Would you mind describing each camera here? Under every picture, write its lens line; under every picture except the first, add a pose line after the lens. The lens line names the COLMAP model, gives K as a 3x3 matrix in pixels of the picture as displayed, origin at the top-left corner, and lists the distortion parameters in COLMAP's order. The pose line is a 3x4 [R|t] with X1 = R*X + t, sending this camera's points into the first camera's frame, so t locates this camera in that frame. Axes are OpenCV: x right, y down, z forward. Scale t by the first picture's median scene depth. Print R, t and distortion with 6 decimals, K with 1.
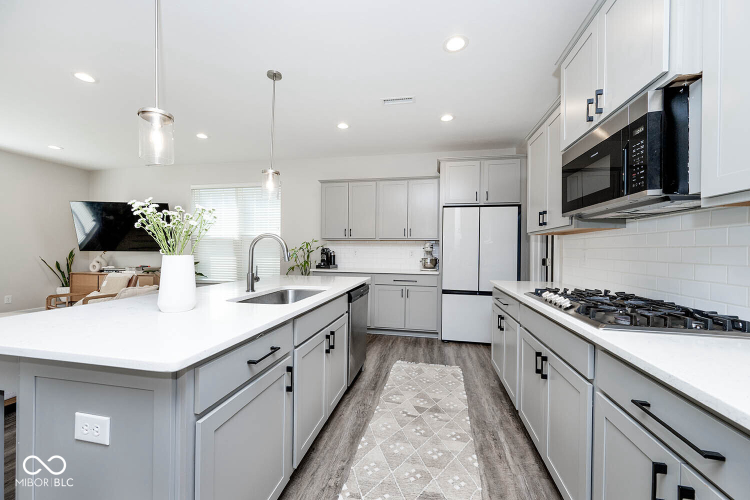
lens RADIAL K [[291.5, 0, 374.3], [0, 291.5, 251.8], [0, 0, 1]] dist [0.001125, 0.000115]
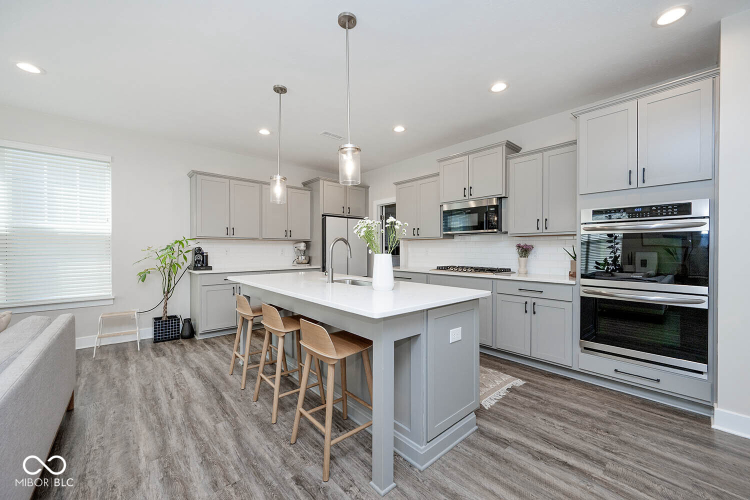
lens RADIAL K [[291.5, 0, 374.3], [0, 291.5, 251.8], [0, 0, 1]] dist [0.001125, 0.000115]
pose [[0.607274, -0.015331, 0.794344, -0.595529], [0.009872, 0.999882, 0.011751, -0.005933], [-0.794431, 0.000706, 0.607354, 0.037001]]
